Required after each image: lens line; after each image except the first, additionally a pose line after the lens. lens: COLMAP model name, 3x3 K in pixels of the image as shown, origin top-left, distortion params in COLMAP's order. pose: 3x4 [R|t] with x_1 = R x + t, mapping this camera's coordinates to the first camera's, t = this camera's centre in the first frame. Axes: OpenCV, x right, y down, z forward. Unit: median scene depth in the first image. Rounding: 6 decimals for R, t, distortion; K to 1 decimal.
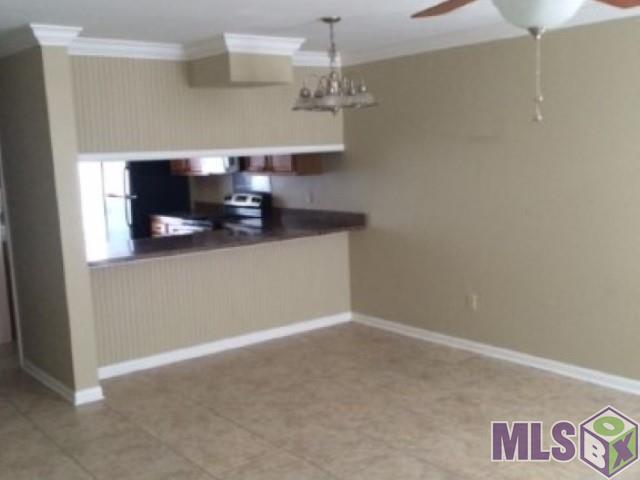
lens RADIAL K [[722.5, 0, 322.4], [0, 722.5, 241.0], [0, 0, 1]] dist [0.029130, 0.000000]
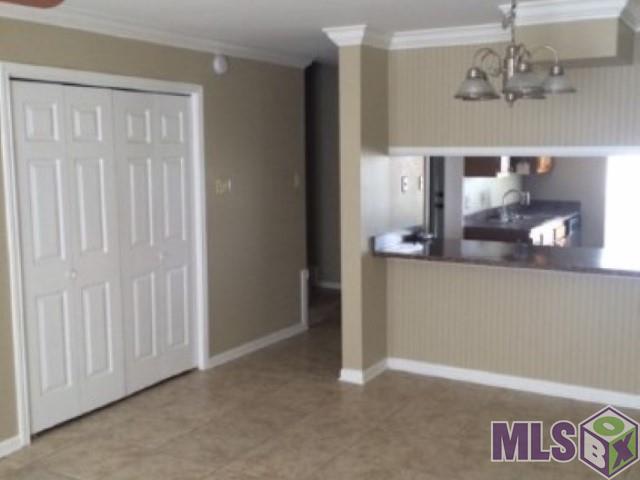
lens RADIAL K [[722.5, 0, 322.3], [0, 722.5, 238.2], [0, 0, 1]] dist [0.029130, 0.000000]
pose [[0.380313, 0.148847, -0.912801, 0.622621], [-0.133333, 0.985478, 0.105146, -0.094371], [0.915196, 0.081718, 0.394637, 0.559382]]
